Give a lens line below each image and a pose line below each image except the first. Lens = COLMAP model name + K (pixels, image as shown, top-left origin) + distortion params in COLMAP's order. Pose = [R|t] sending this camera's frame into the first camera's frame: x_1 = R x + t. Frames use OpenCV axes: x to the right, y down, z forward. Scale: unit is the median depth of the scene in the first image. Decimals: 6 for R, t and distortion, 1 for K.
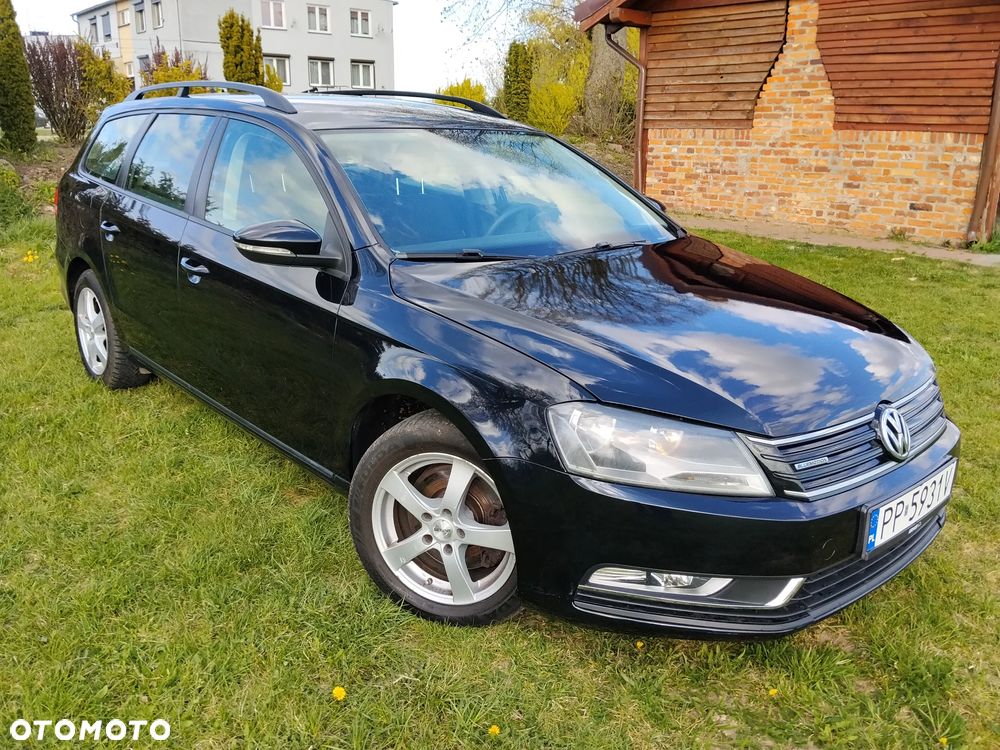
lens RADIAL K [[852.8, 0, 500.0], [0, 852.8, 375.0], [0, 0, 1]] dist [0.108625, -0.205399]
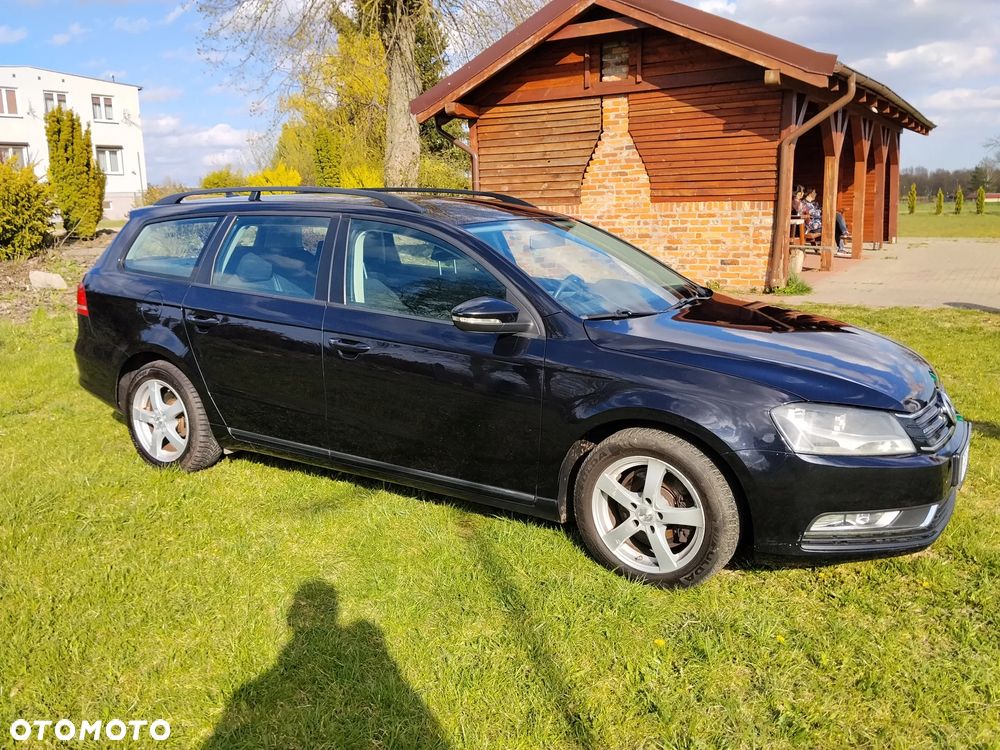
lens RADIAL K [[852.8, 0, 500.0], [0, 852.8, 375.0], [0, 0, 1]] dist [0.108625, -0.205399]
pose [[0.958248, -0.091453, 0.270920, -0.156770], [0.113911, 0.991138, -0.068332, 0.008191], [-0.262270, 0.096339, 0.960174, -0.057367]]
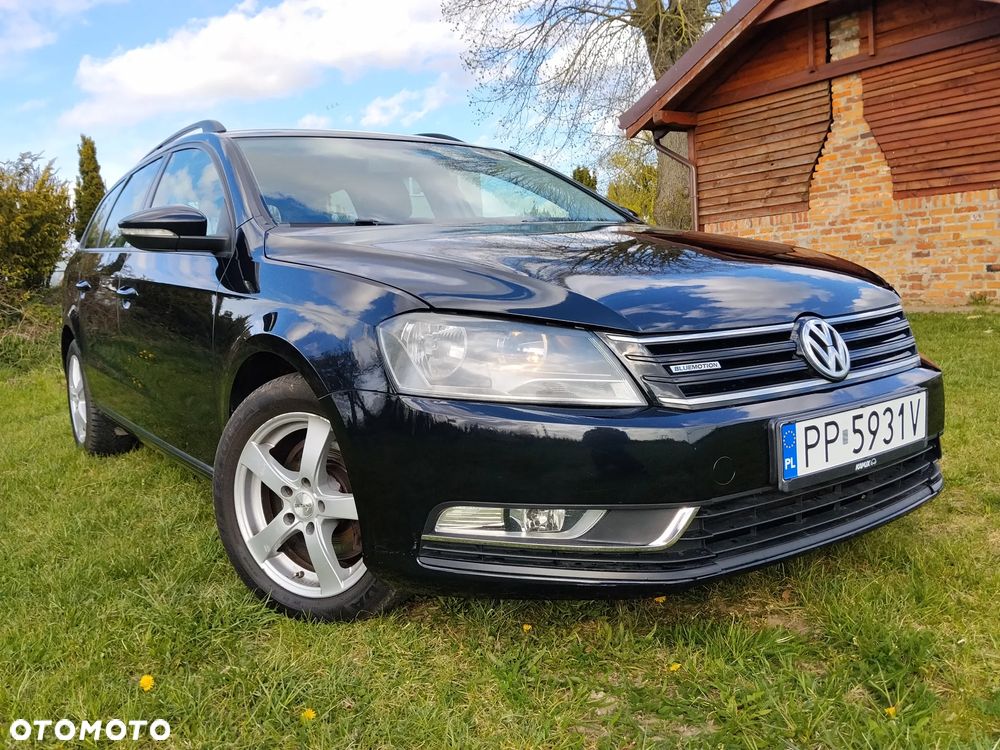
lens RADIAL K [[852.8, 0, 500.0], [0, 852.8, 375.0], [0, 0, 1]] dist [0.108625, -0.205399]
pose [[0.990295, -0.064843, -0.122931, 0.060673], [0.043105, 0.984174, -0.171884, 0.052535], [0.132131, 0.164916, 0.977417, 0.041333]]
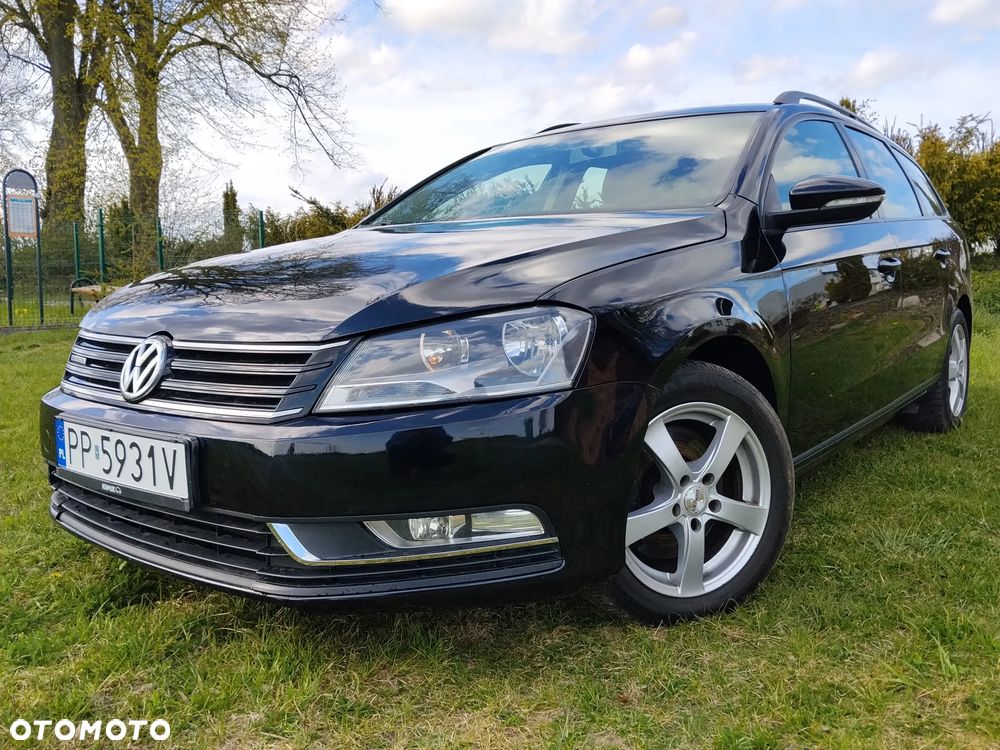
lens RADIAL K [[852.8, 0, 500.0], [0, 852.8, 375.0], [0, 0, 1]] dist [0.108625, -0.205399]
pose [[0.159164, 0.091252, -0.983026, 0.312447], [-0.264088, 0.963369, 0.046668, -0.012393], [0.951275, 0.252177, 0.177432, 0.282604]]
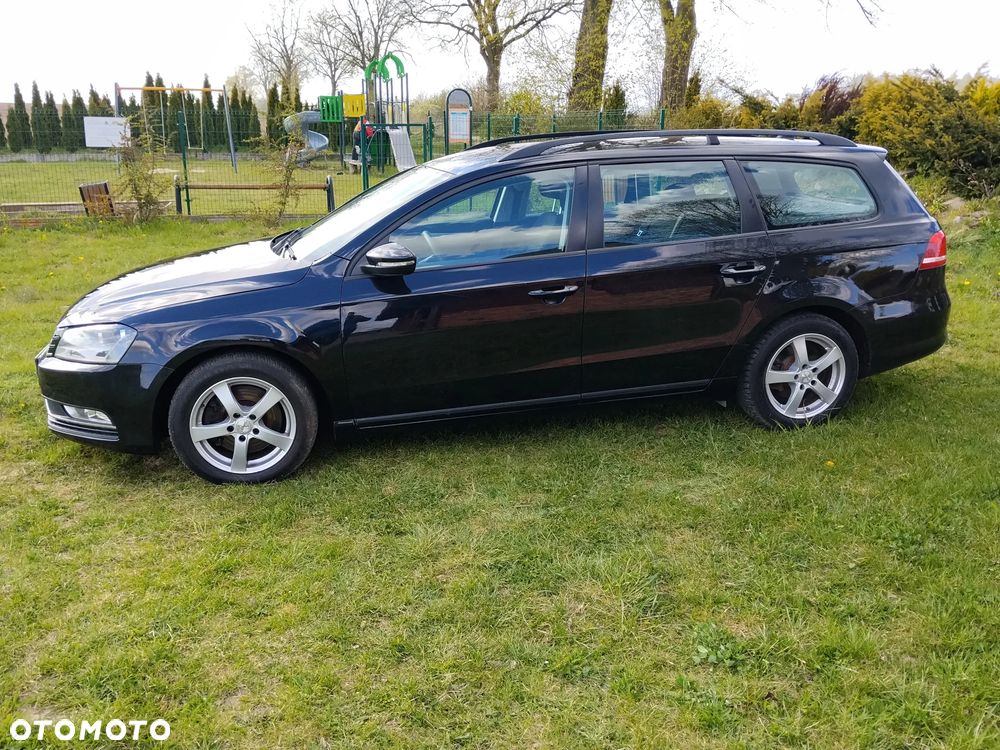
lens RADIAL K [[852.8, 0, 500.0], [0, 852.8, 375.0], [0, 0, 1]] dist [0.108625, -0.205399]
pose [[-0.496465, 0.222347, -0.839097, 0.380888], [-0.251169, 0.888495, 0.384045, -0.183753], [0.830925, 0.401420, -0.385260, 0.607089]]
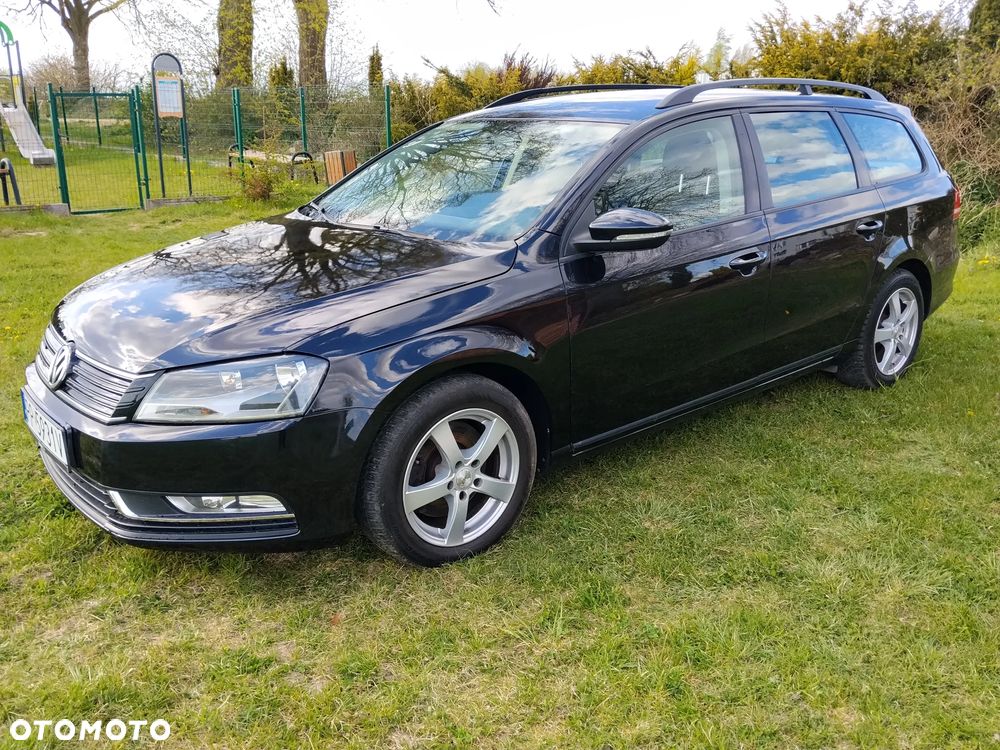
lens RADIAL K [[852.8, 0, 500.0], [0, 852.8, 375.0], [0, 0, 1]] dist [0.108625, -0.205399]
pose [[-0.049129, 0.267249, -0.962374, 0.371851], [-0.285857, 0.919470, 0.269928, -0.093105], [0.957012, 0.288362, 0.031222, 0.364867]]
